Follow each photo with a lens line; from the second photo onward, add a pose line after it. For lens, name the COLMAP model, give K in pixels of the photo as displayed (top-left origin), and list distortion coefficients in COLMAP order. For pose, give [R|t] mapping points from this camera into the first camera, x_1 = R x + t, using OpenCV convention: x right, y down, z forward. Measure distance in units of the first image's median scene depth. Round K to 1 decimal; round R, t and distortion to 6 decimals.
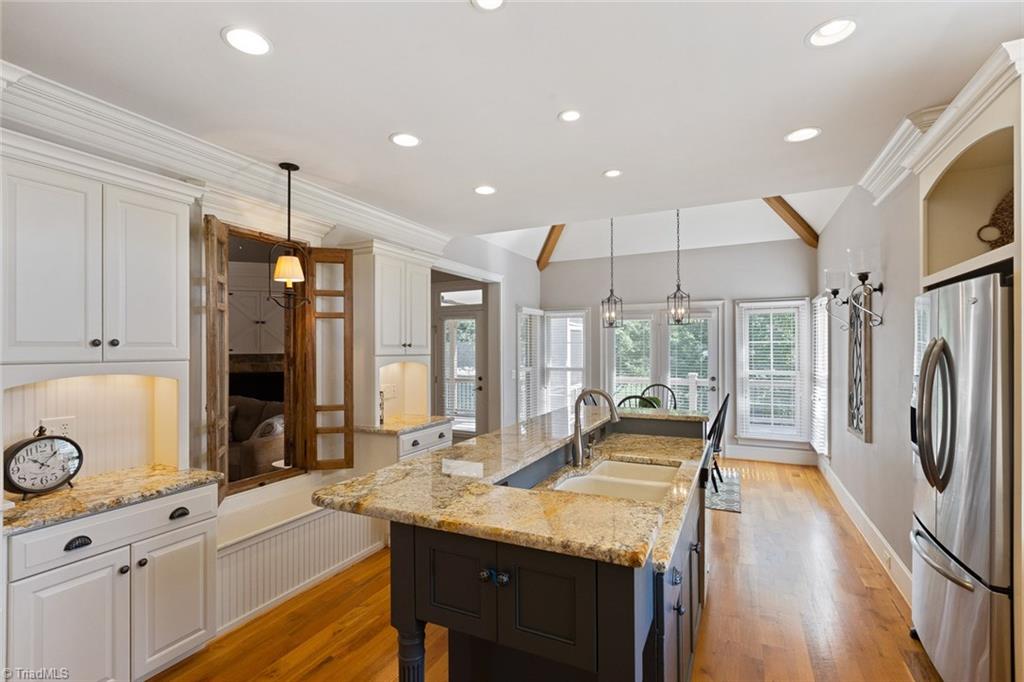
lens RADIAL K [[472.7, 0, 509.5], [0, 472.7, 342.1], [0, 0, 1]] dist [0.026701, 0.000394]
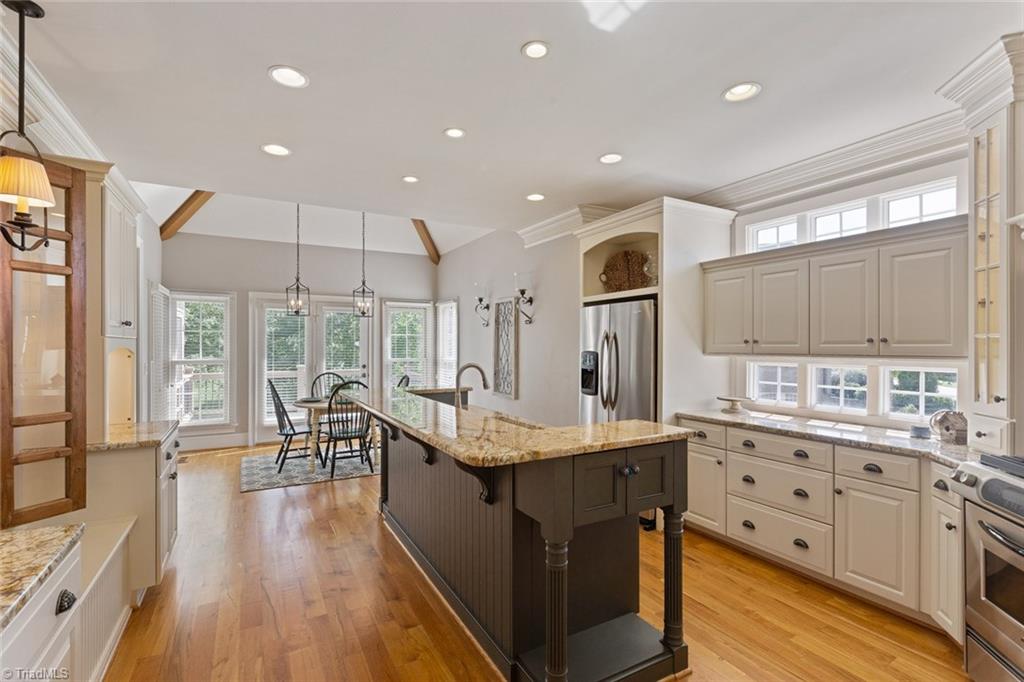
lens RADIAL K [[461.4, 0, 512.0], [0, 461.4, 341.0], [0, 0, 1]] dist [-0.014449, 0.000194]
pose [[0.566023, 0.011779, 0.824305, -0.346507], [-0.014434, 0.999886, -0.004377, 0.020913], [-0.824263, -0.009420, 0.566129, 0.112827]]
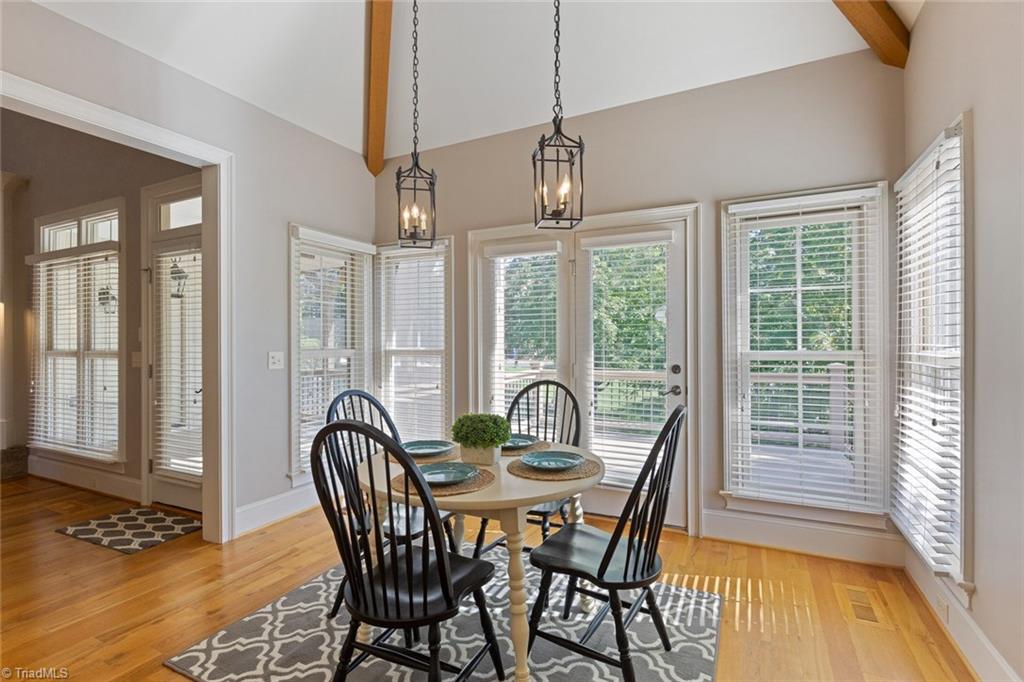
lens RADIAL K [[488.7, 0, 504.9], [0, 488.7, 336.5], [0, 0, 1]] dist [0.002711, 0.000360]
pose [[0.999750, -0.001403, -0.022317, 0.337249], [0.001375, 0.999998, -0.001273, 0.056202], [0.022319, 0.001242, 0.999750, 0.634984]]
